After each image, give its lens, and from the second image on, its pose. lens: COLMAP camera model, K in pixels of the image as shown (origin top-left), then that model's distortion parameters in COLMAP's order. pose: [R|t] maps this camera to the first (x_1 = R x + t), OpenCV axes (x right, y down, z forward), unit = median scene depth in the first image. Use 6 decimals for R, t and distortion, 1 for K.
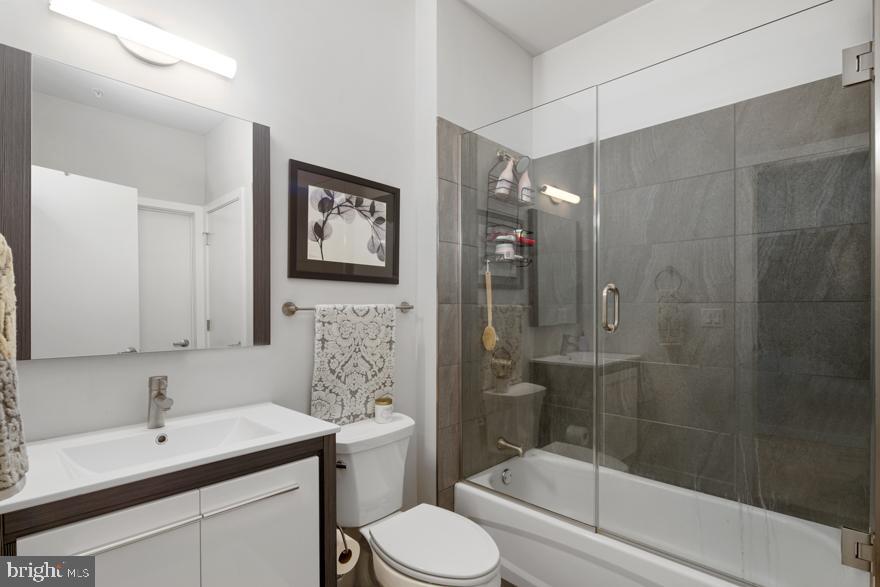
lens RADIAL K [[433.9, 0, 439.7], [0, 433.9, 310.1], [0, 0, 1]] dist [-0.000086, -0.000017]
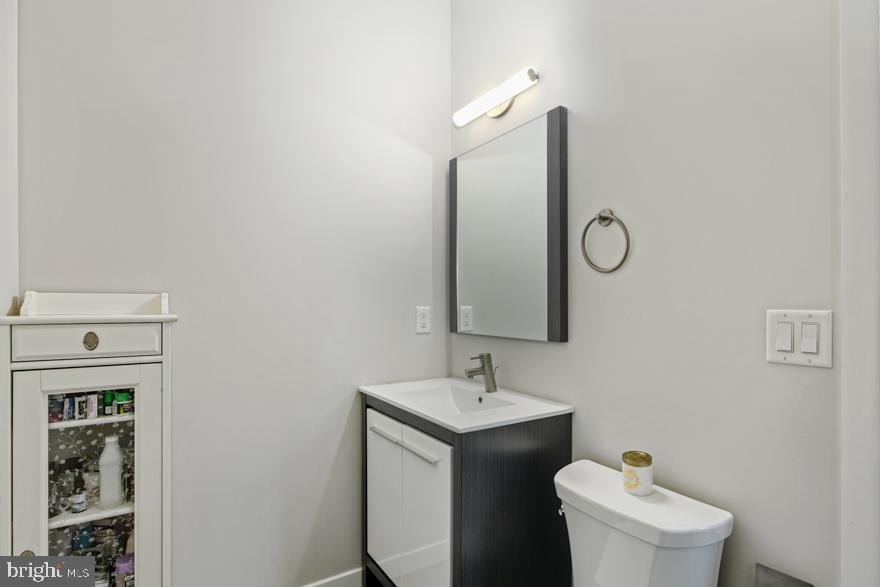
lens RADIAL K [[433.9, 0, 439.7], [0, 433.9, 310.1], [0, 0, 1]] dist [-0.000086, -0.000017]
pose [[-0.228948, 0.007251, -0.973412, 0.662104], [0.000133, 0.999972, 0.007417, 0.007612], [0.973439, 0.001569, -0.228943, 1.120092]]
